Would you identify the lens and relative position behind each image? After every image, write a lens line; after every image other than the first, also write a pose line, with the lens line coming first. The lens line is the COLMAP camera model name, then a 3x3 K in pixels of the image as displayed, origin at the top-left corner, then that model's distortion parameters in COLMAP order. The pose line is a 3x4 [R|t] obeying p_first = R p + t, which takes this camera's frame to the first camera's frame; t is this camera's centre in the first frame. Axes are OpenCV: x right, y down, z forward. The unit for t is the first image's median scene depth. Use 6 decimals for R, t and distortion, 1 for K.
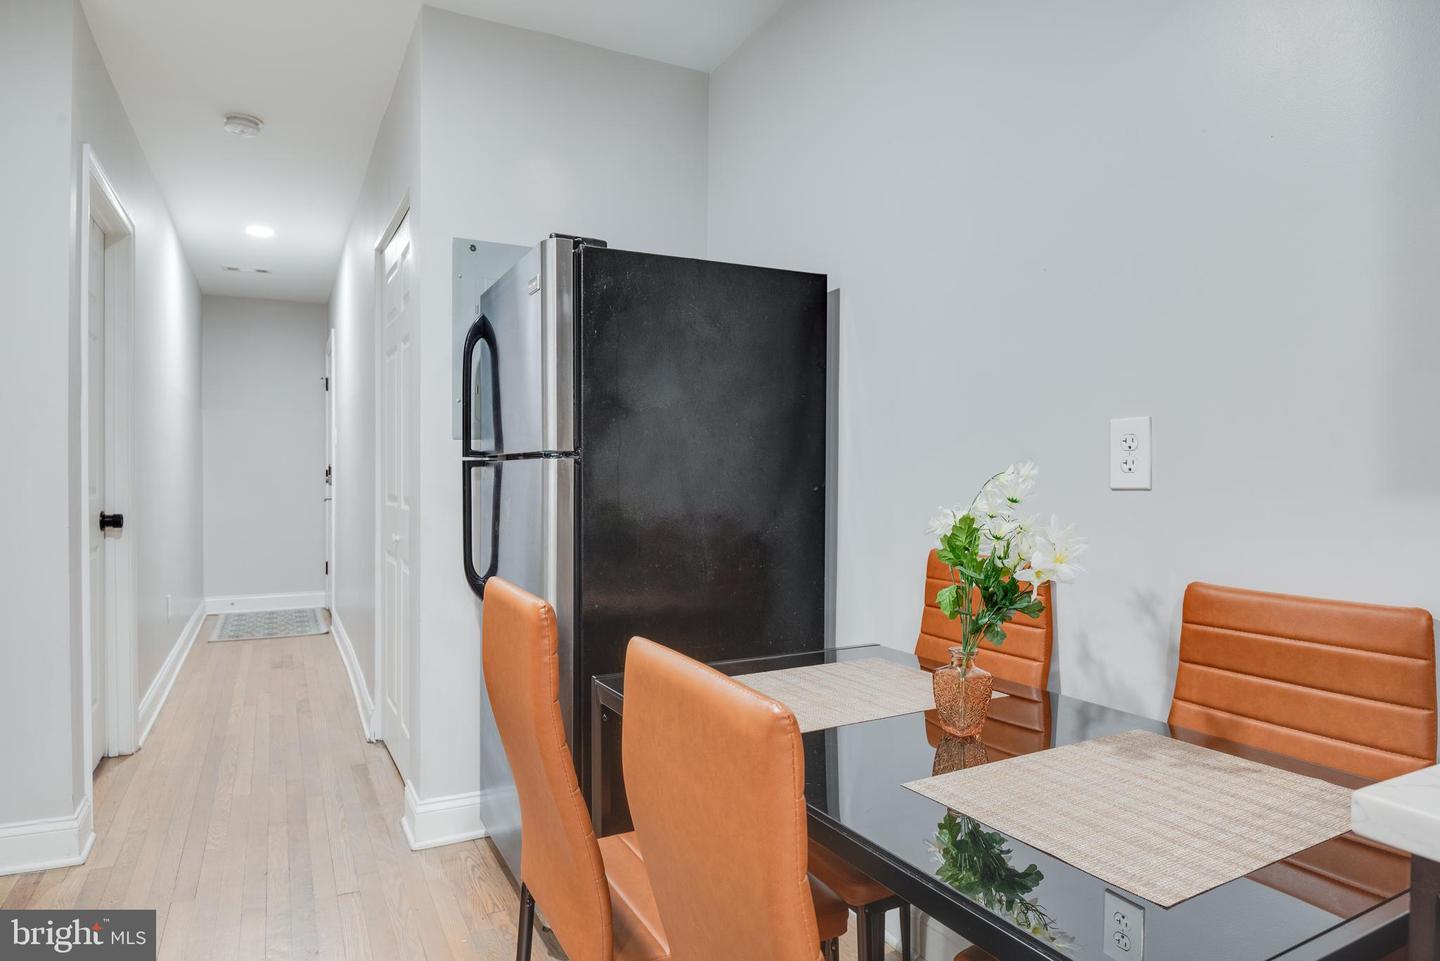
lens RADIAL K [[759.3, 0, 720.0], [0, 759.3, 480.5], [0, 0, 1]] dist [0.004376, -0.000560]
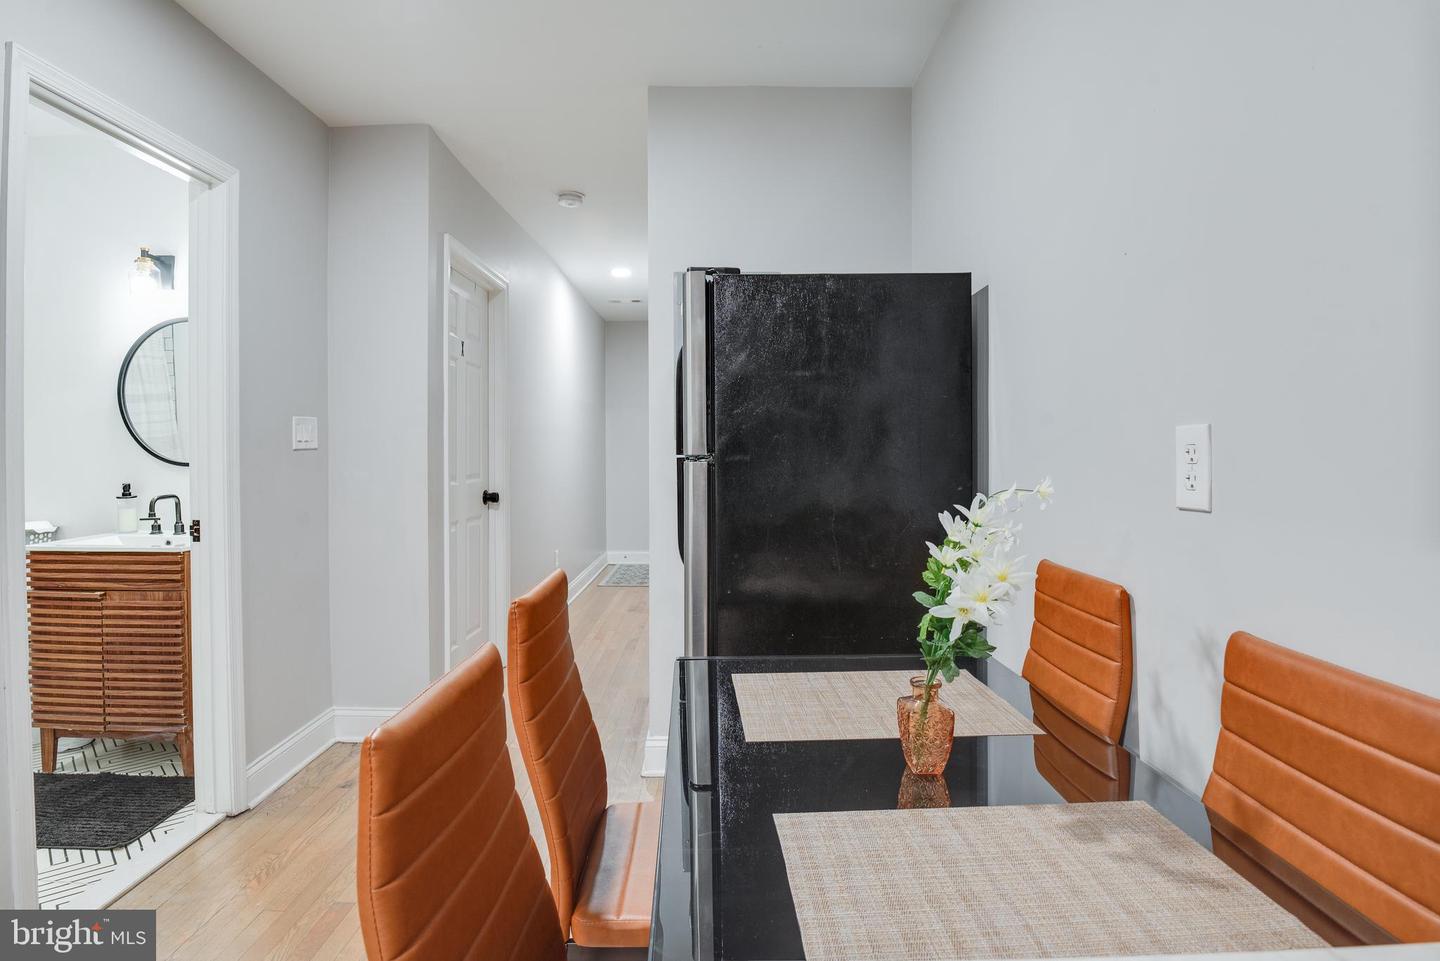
lens RADIAL K [[691.1, 0, 790.6], [0, 691.1, 448.3], [0, 0, 1]] dist [0.000508, -0.007546]
pose [[0.918734, -0.003280, -0.394864, 0.392923], [-0.001865, 0.999918, -0.012644, -0.041838], [0.394874, 0.012353, 0.918652, 0.111728]]
